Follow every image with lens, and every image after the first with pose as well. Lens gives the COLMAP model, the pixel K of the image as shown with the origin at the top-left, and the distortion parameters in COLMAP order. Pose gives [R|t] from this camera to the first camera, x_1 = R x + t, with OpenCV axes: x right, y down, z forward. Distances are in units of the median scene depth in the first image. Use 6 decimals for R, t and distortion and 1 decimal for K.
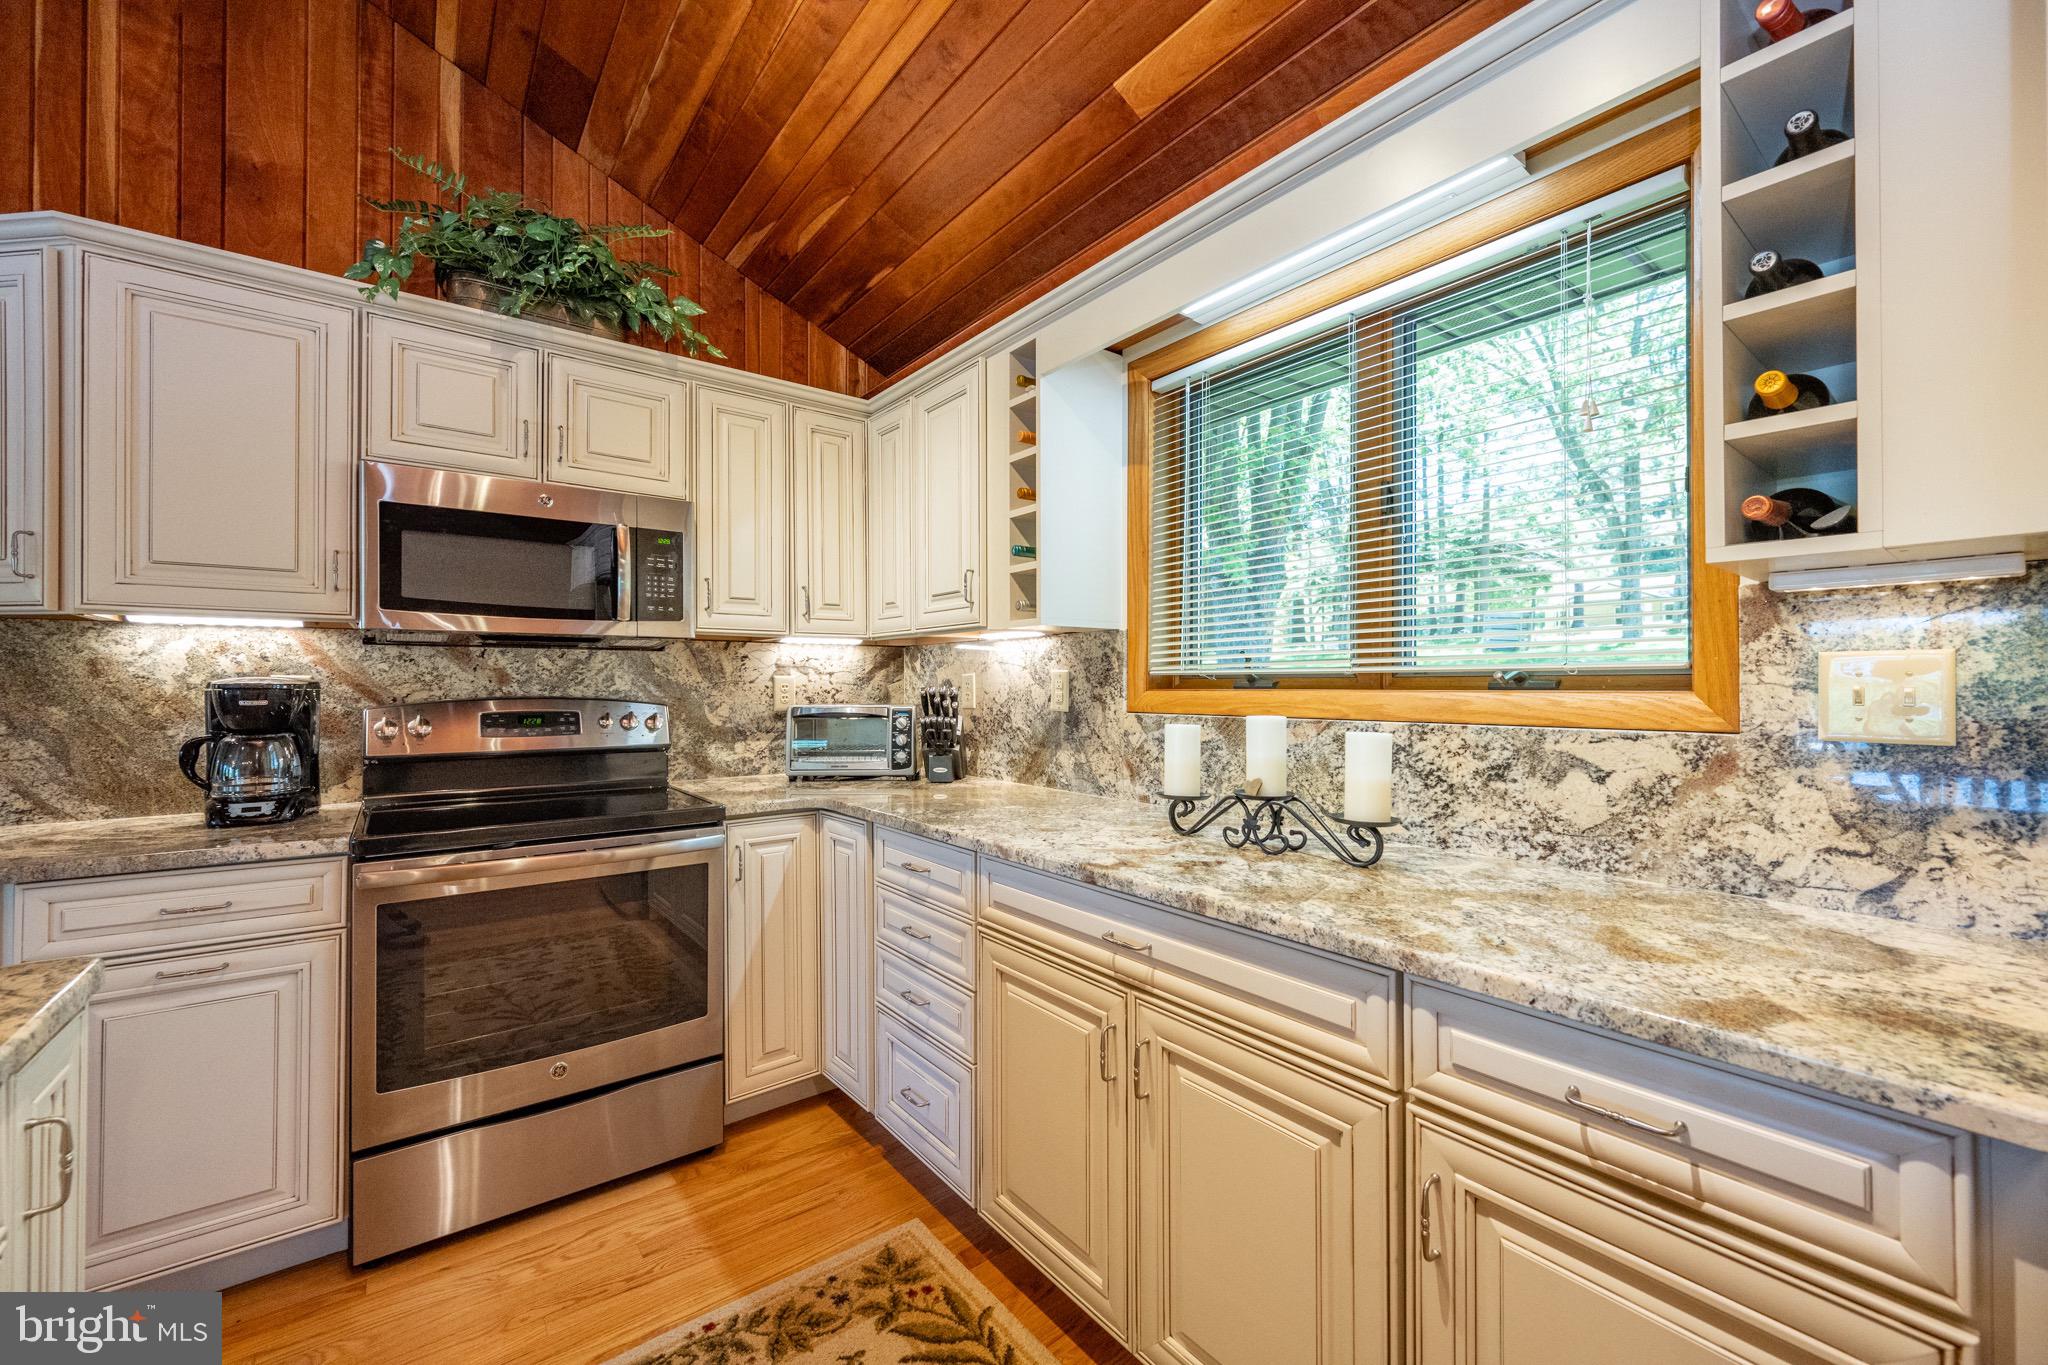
lens RADIAL K [[830.4, 0, 1053.3], [0, 830.4, 680.5], [0, 0, 1]] dist [-0.006279, 0.001458]
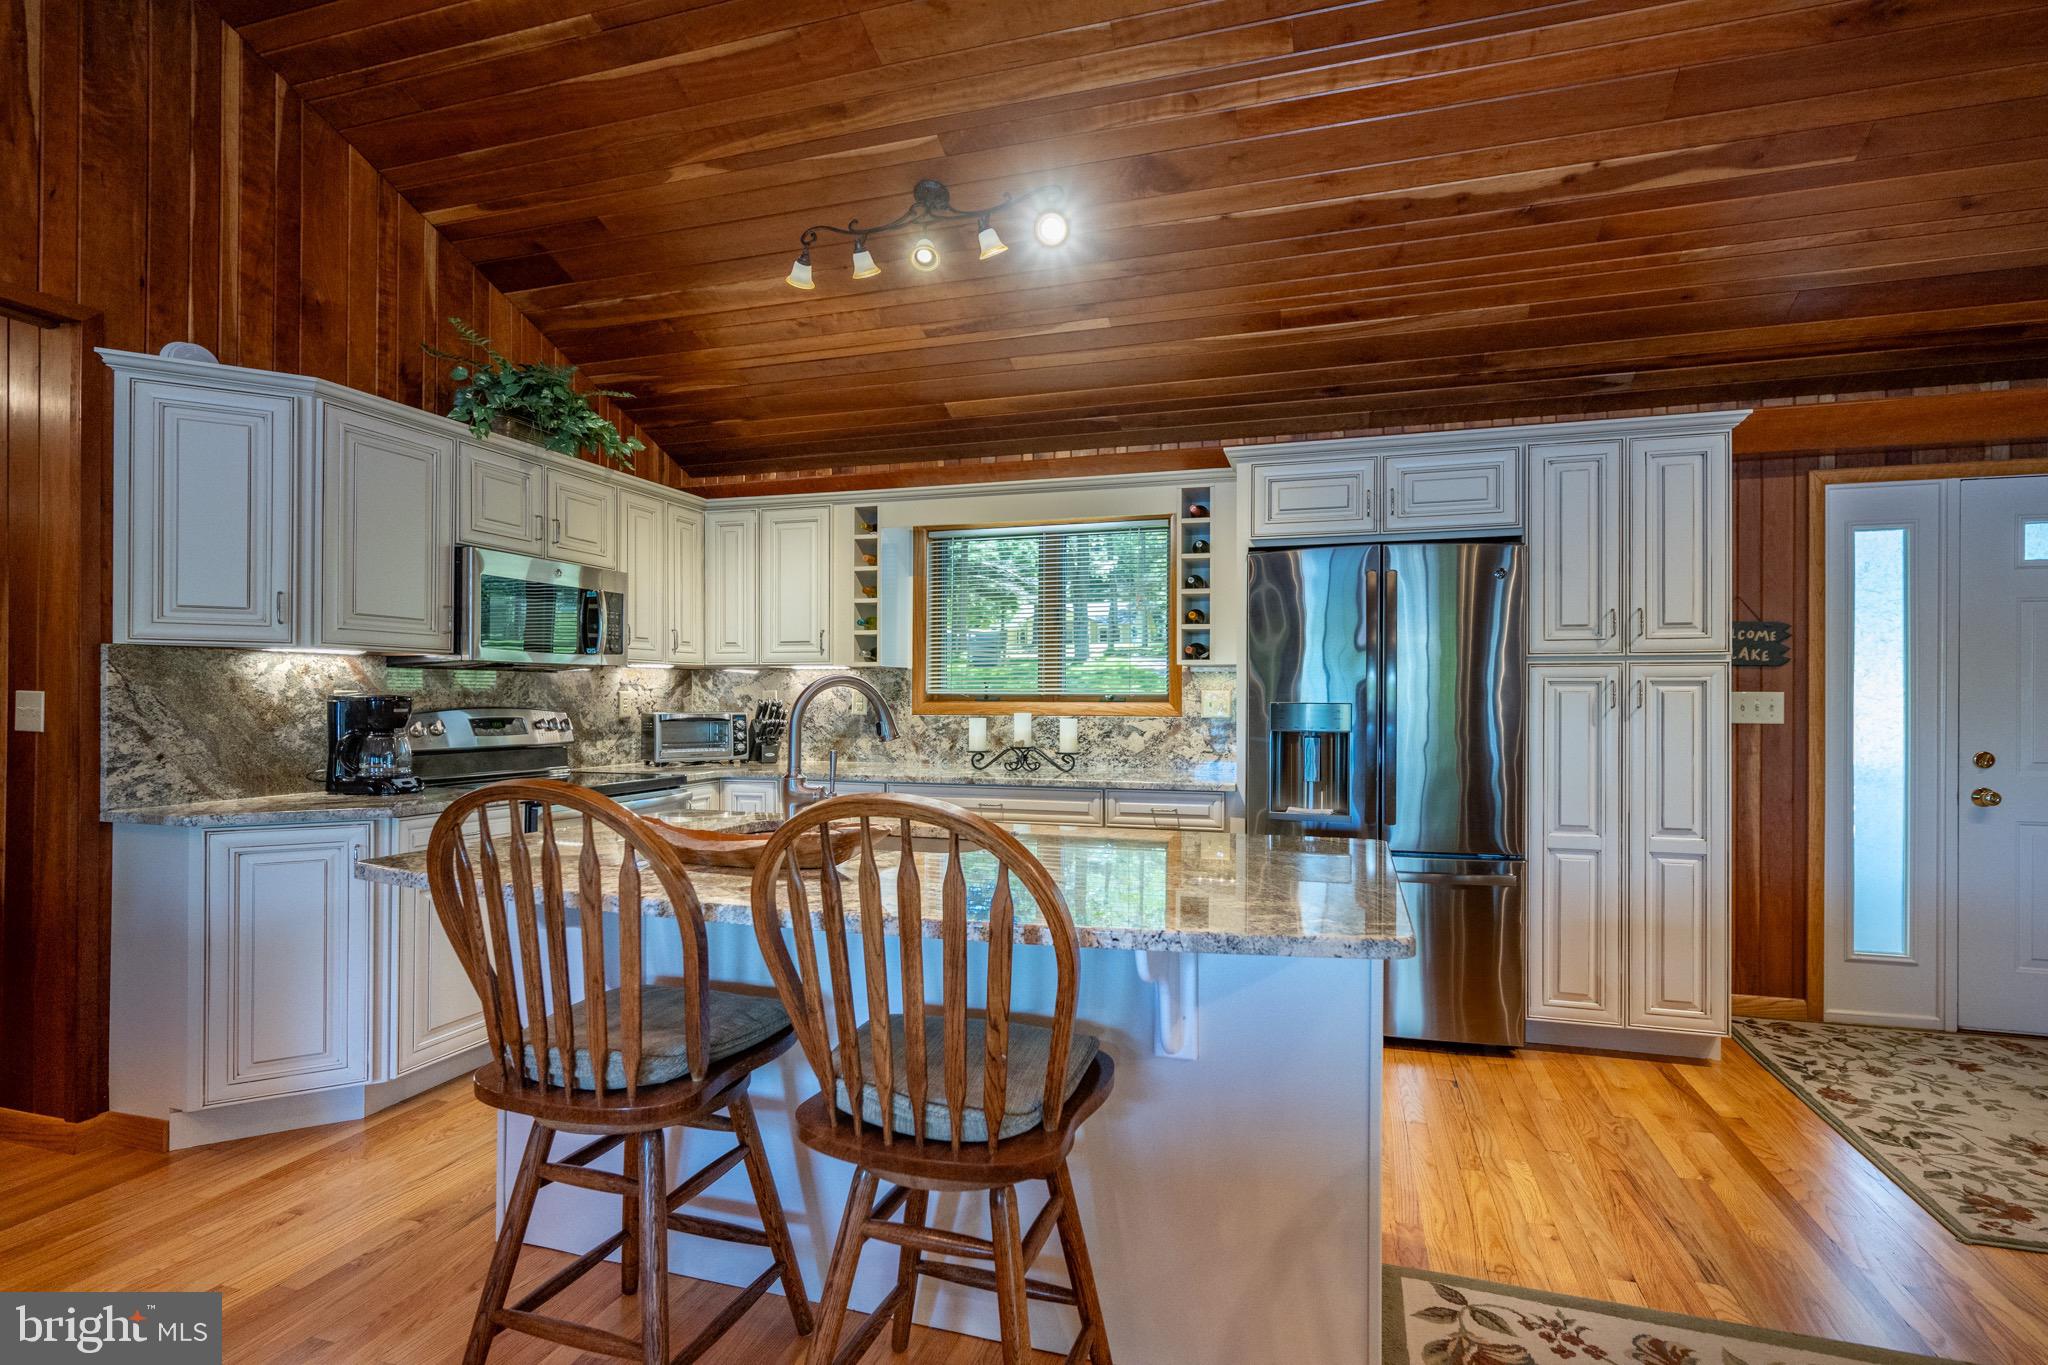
lens RADIAL K [[931.4, 0, 1057.8], [0, 931.4, 694.9], [0, 0, 1]] dist [-0.012373, 0.002583]
pose [[0.826390, 0.005614, 0.563071, -0.904649], [-0.006978, 0.999976, 0.000270, -0.008468], [-0.563055, -0.004152, 0.826409, -0.965348]]
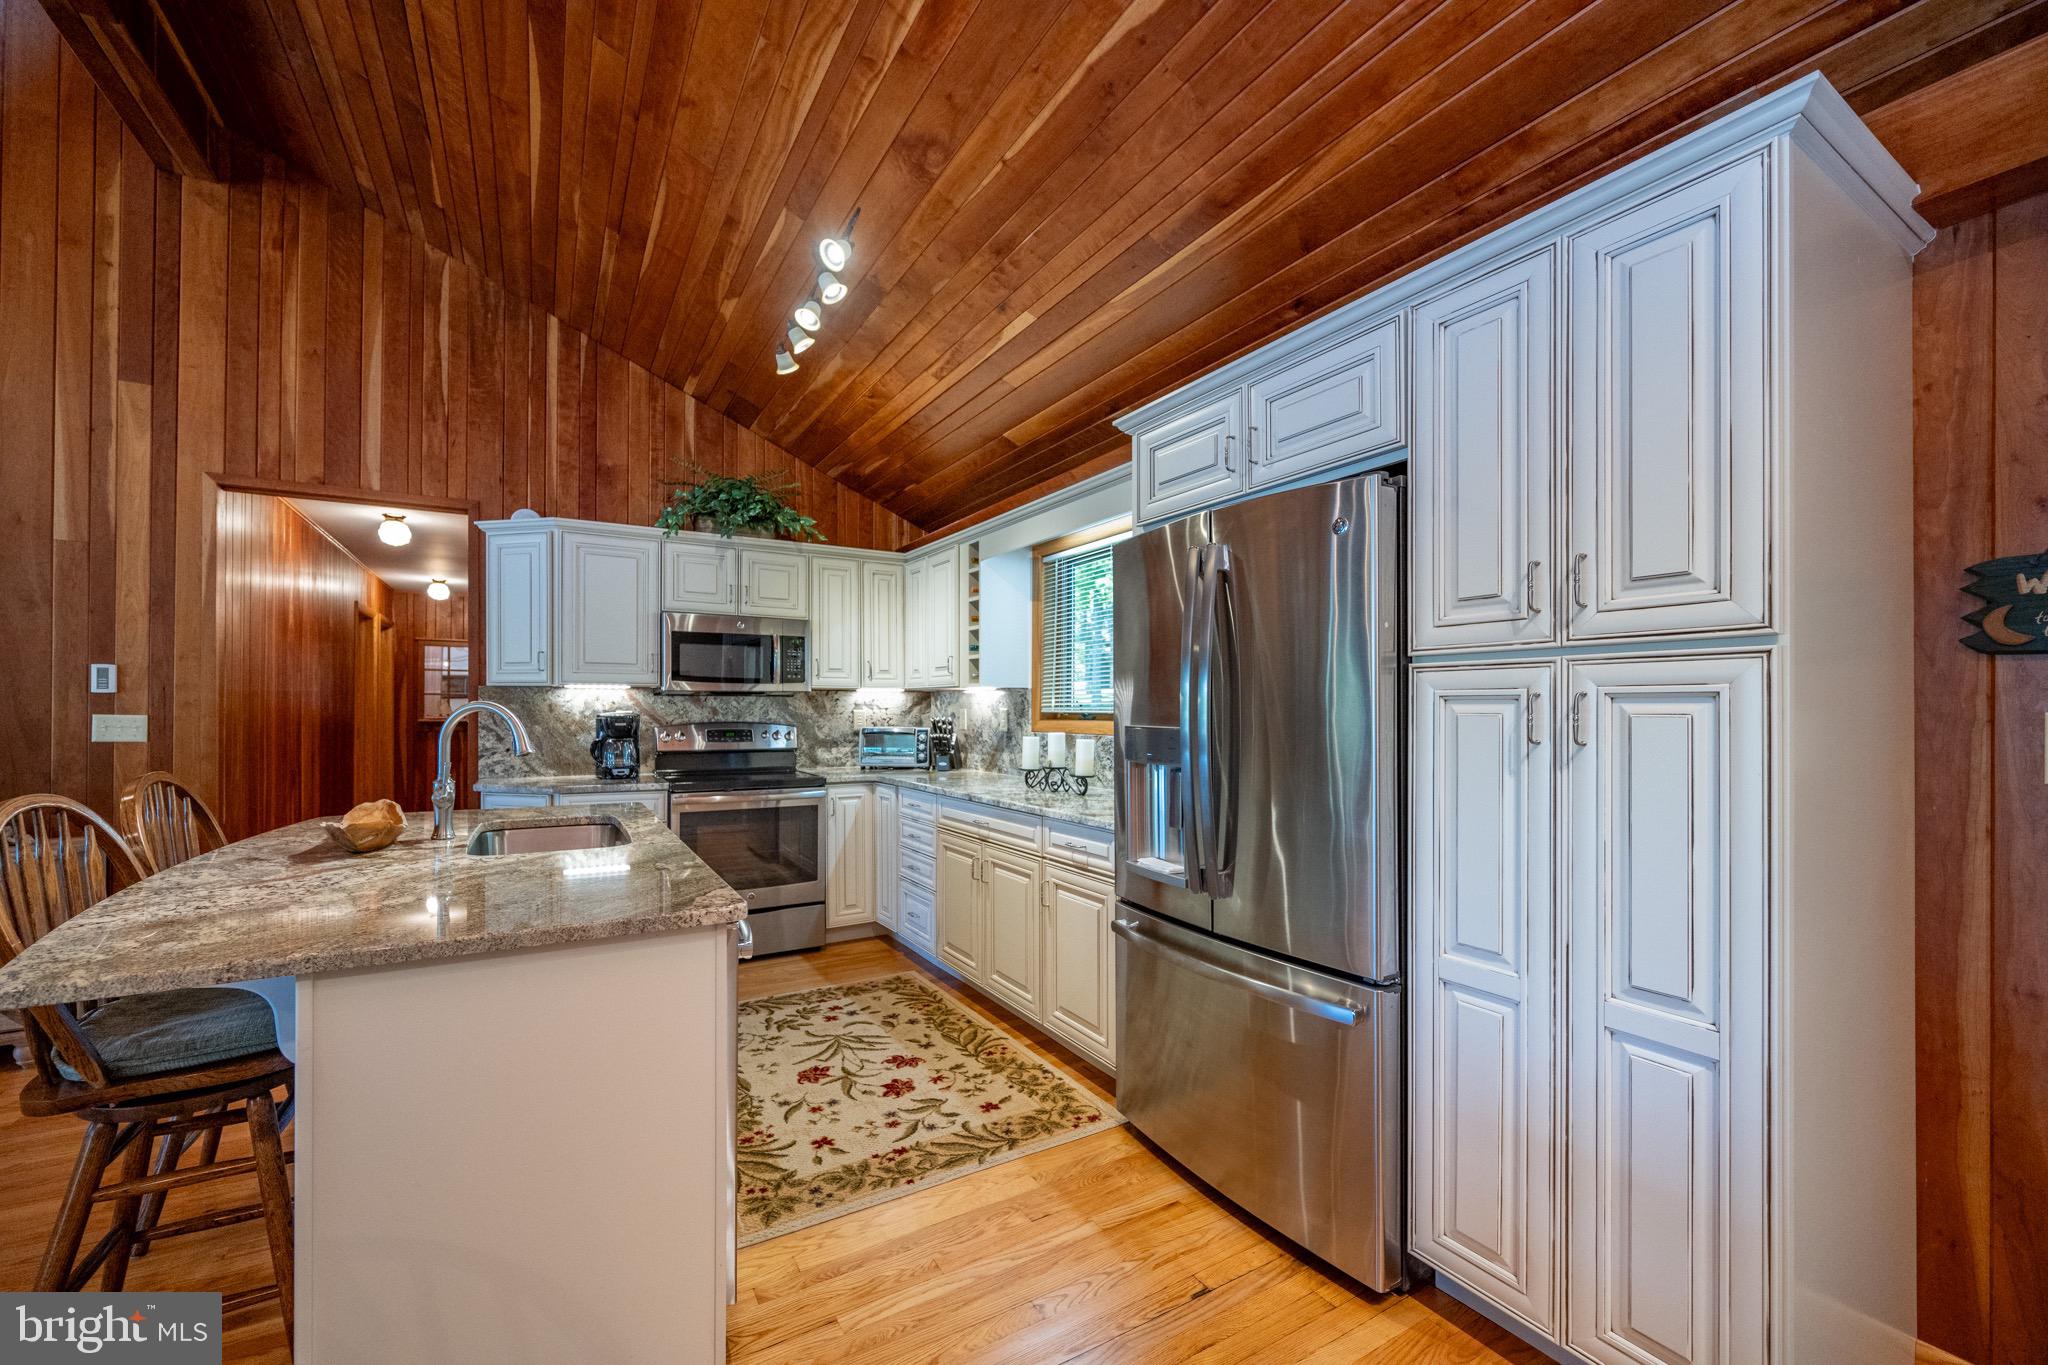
lens RADIAL K [[830.4, 0, 1020.7], [0, 830.4, 704.9], [0, 0, 1]] dist [-0.006279, 0.001458]
pose [[0.990464, 0.002190, -0.137751, 0.383853], [-0.002204, 0.999998, 0.000050, -0.027136], [0.137751, 0.000254, 0.990467, -1.017549]]
